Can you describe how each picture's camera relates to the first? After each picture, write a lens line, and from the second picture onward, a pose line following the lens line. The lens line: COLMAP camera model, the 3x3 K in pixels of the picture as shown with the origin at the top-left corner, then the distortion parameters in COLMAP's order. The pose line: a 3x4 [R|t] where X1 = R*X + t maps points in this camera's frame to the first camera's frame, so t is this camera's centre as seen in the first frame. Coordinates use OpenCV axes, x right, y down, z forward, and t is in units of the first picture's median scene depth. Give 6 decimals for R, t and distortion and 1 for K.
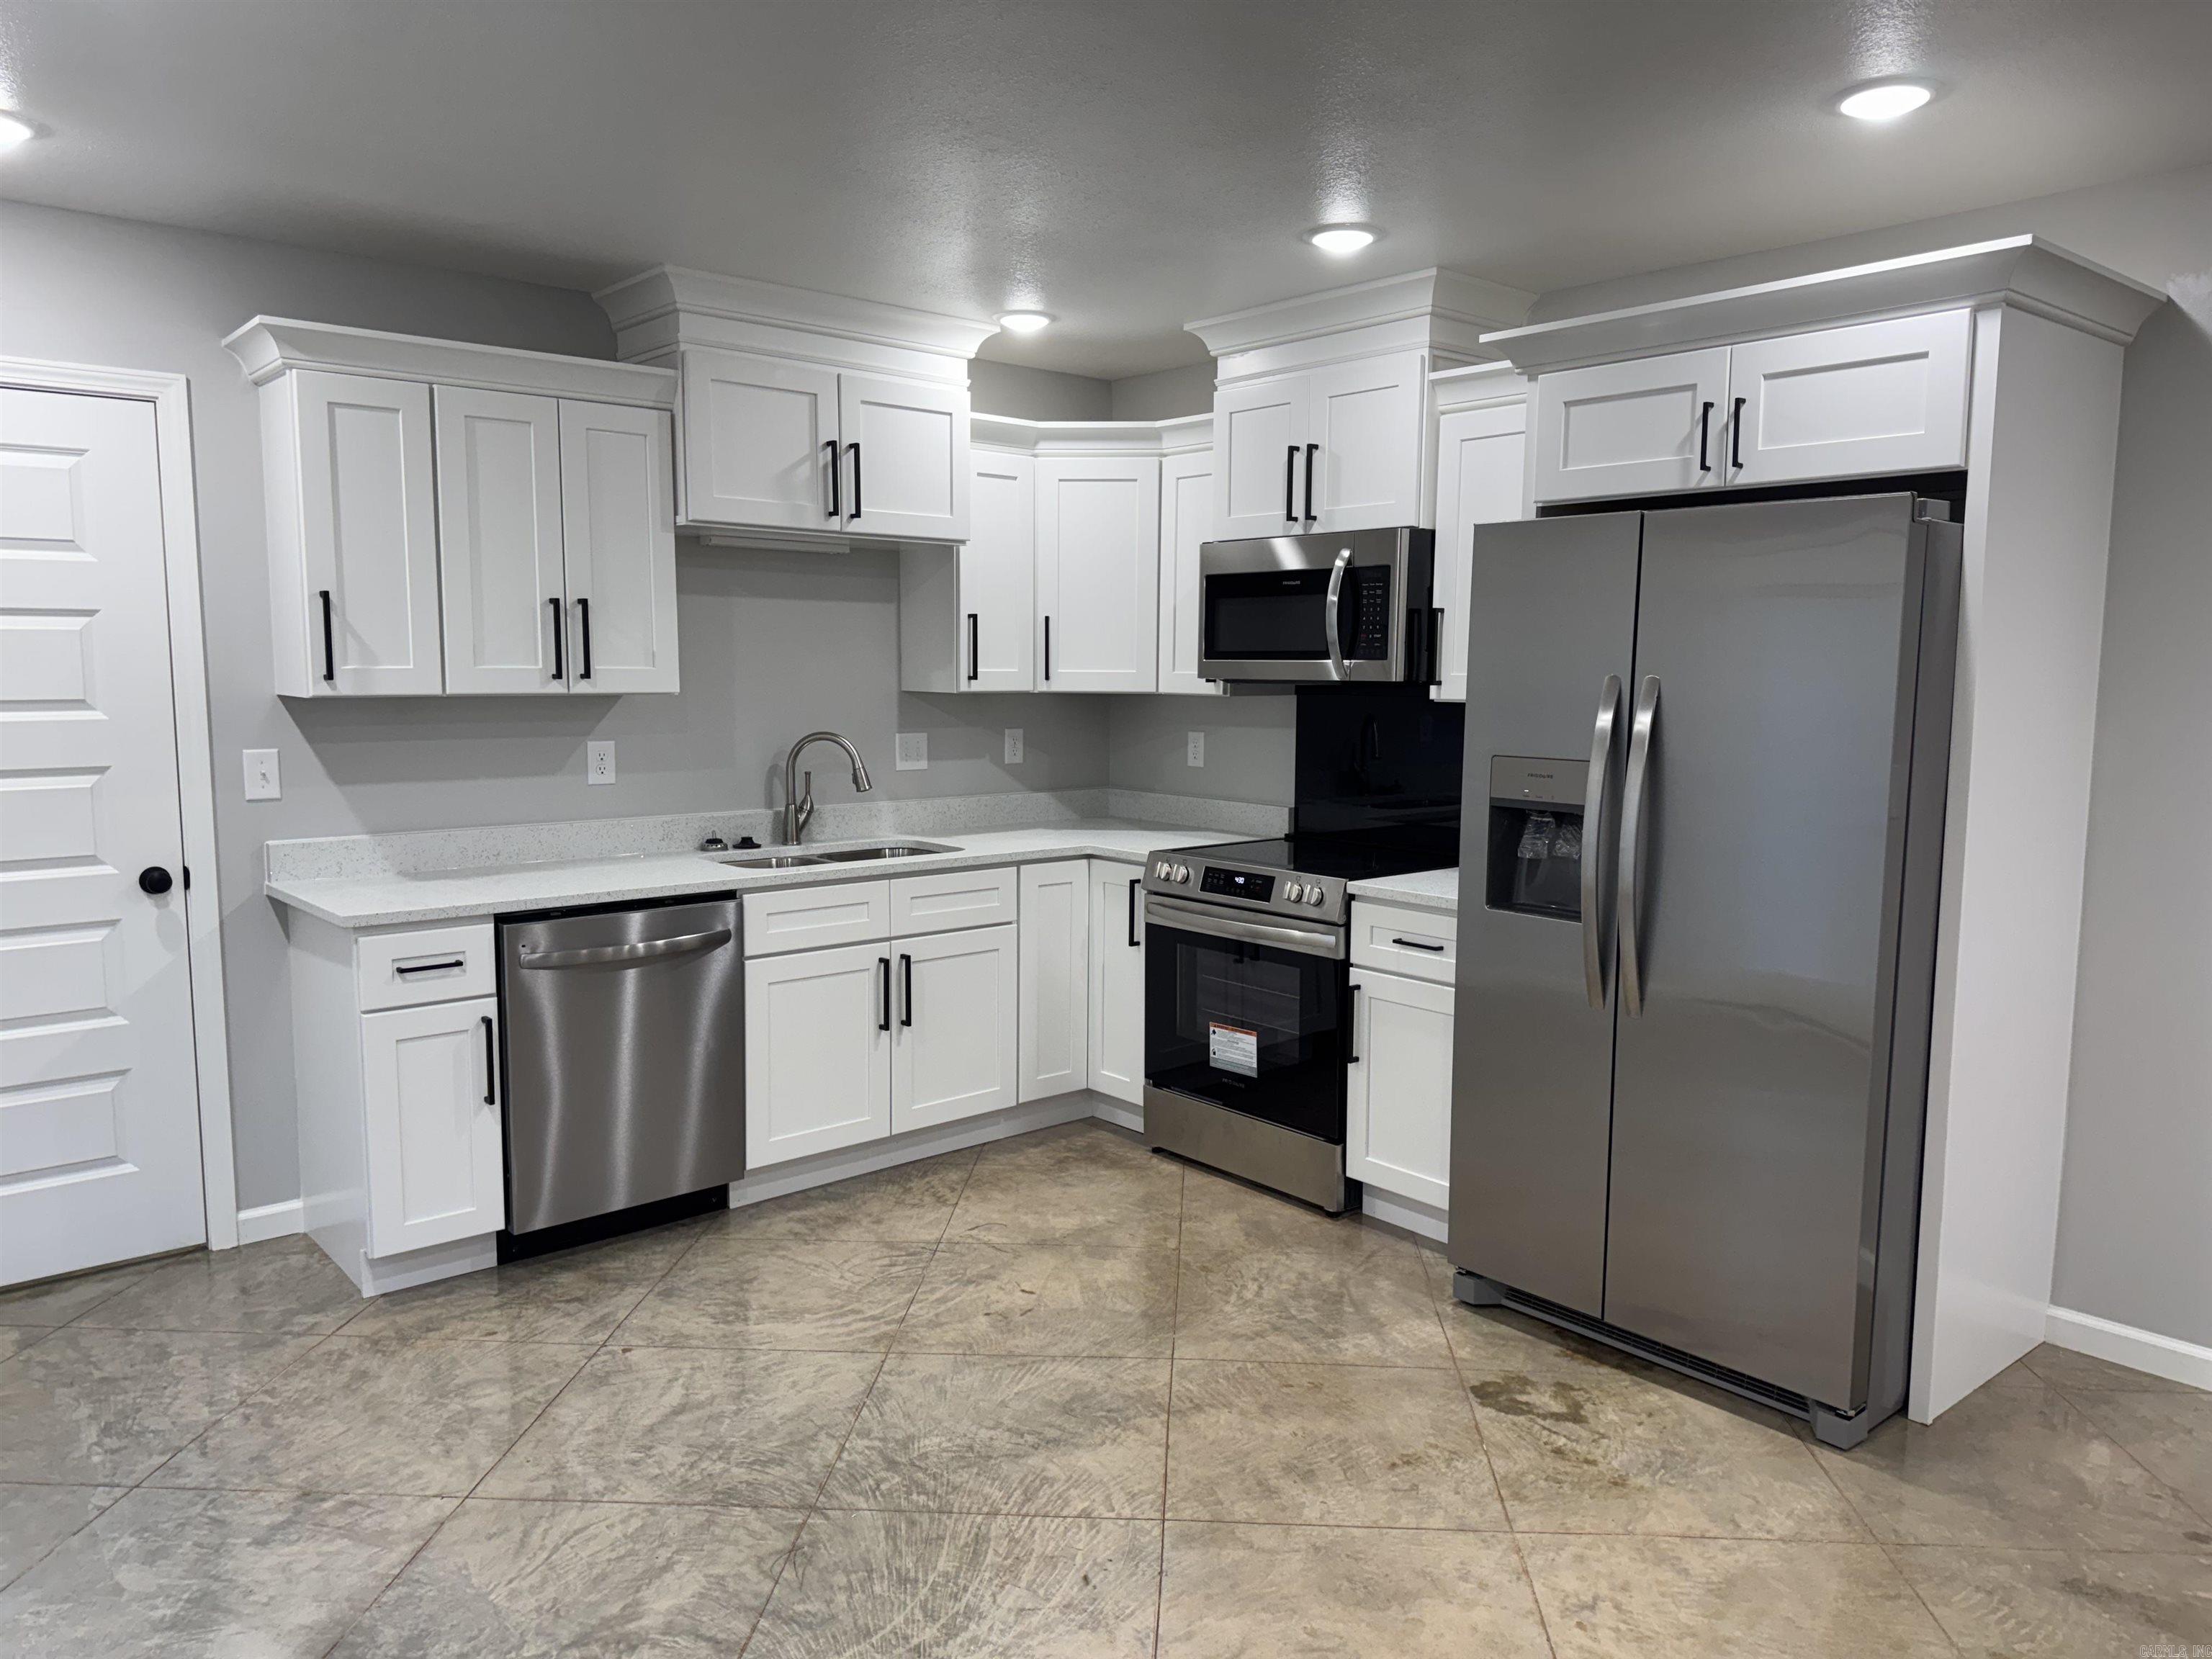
lens RADIAL K [[1536.3, 0, 1106.0], [0, 1536.3, 829.5], [0, 0, 1]] dist [-0.003884, -0.001575]
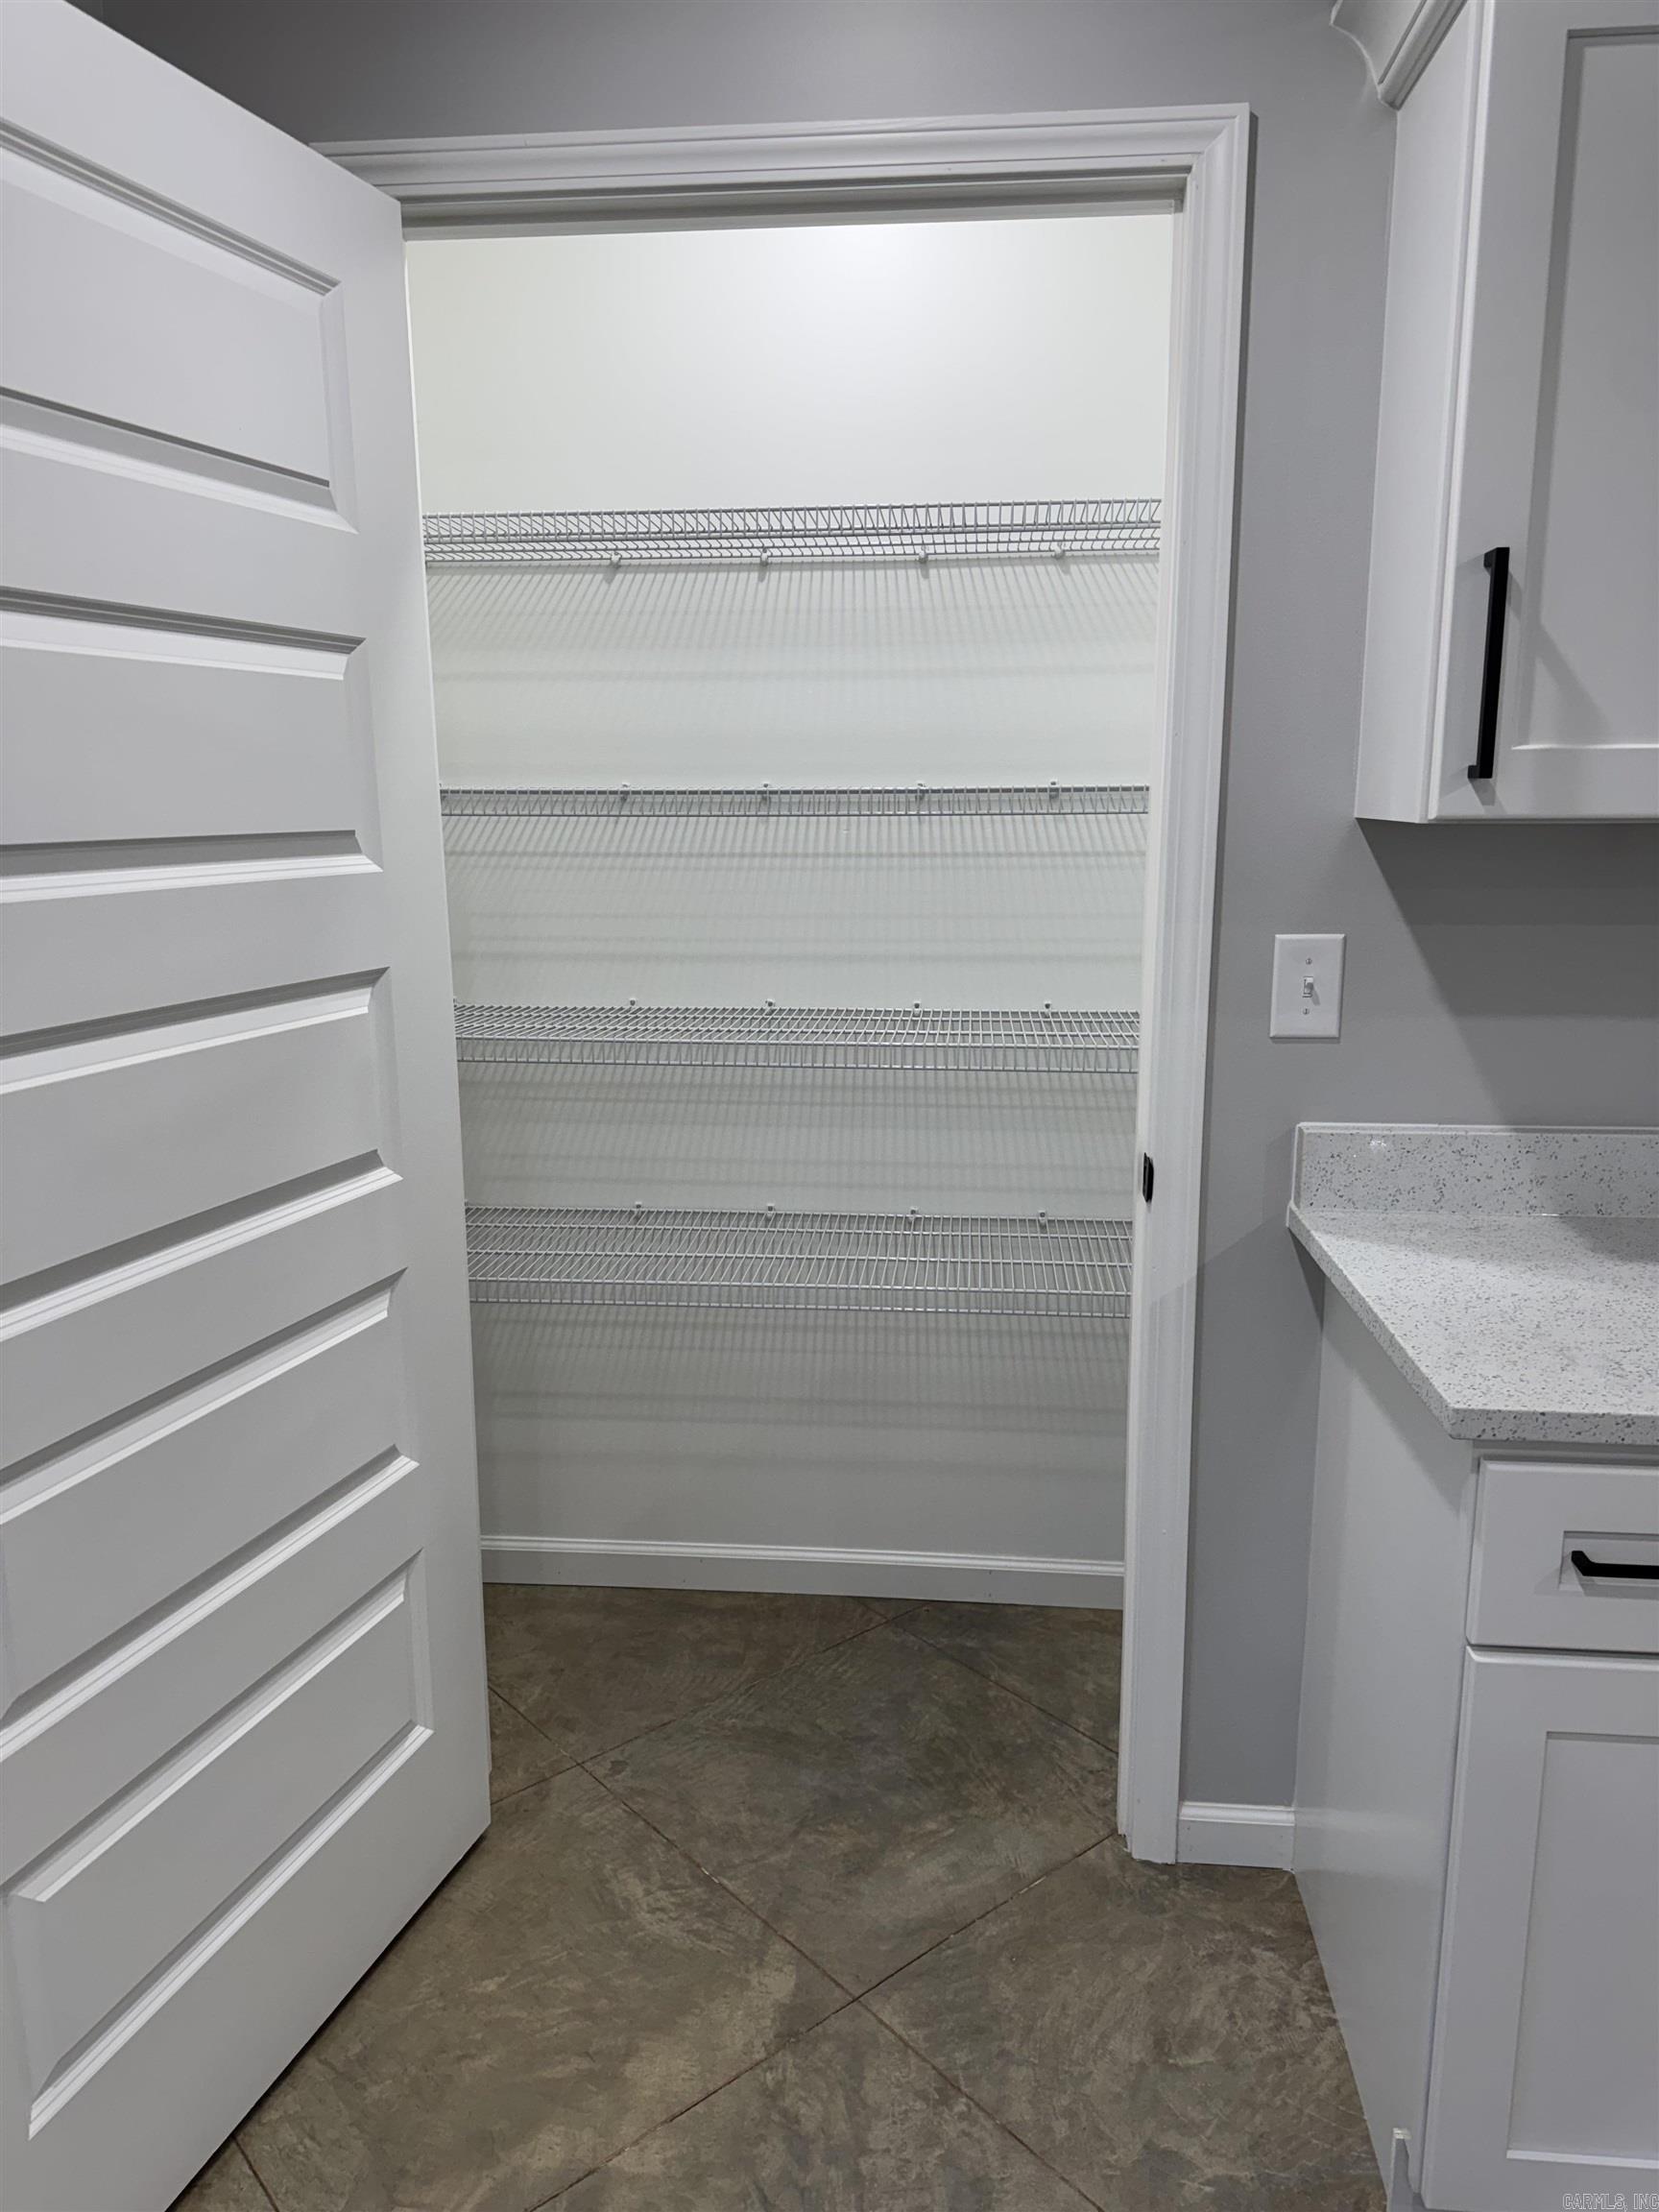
lens RADIAL K [[1568.4, 0, 829.5], [0, 1568.4, 1106.0], [0, 0, 1]] dist [0.024336, -0.006538]
pose [[0.688933, 0.136524, -0.711852, -0.310510], [-0.070095, 0.990047, 0.122041, -0.049784], [0.721428, -0.034181, 0.691645, 0.574060]]
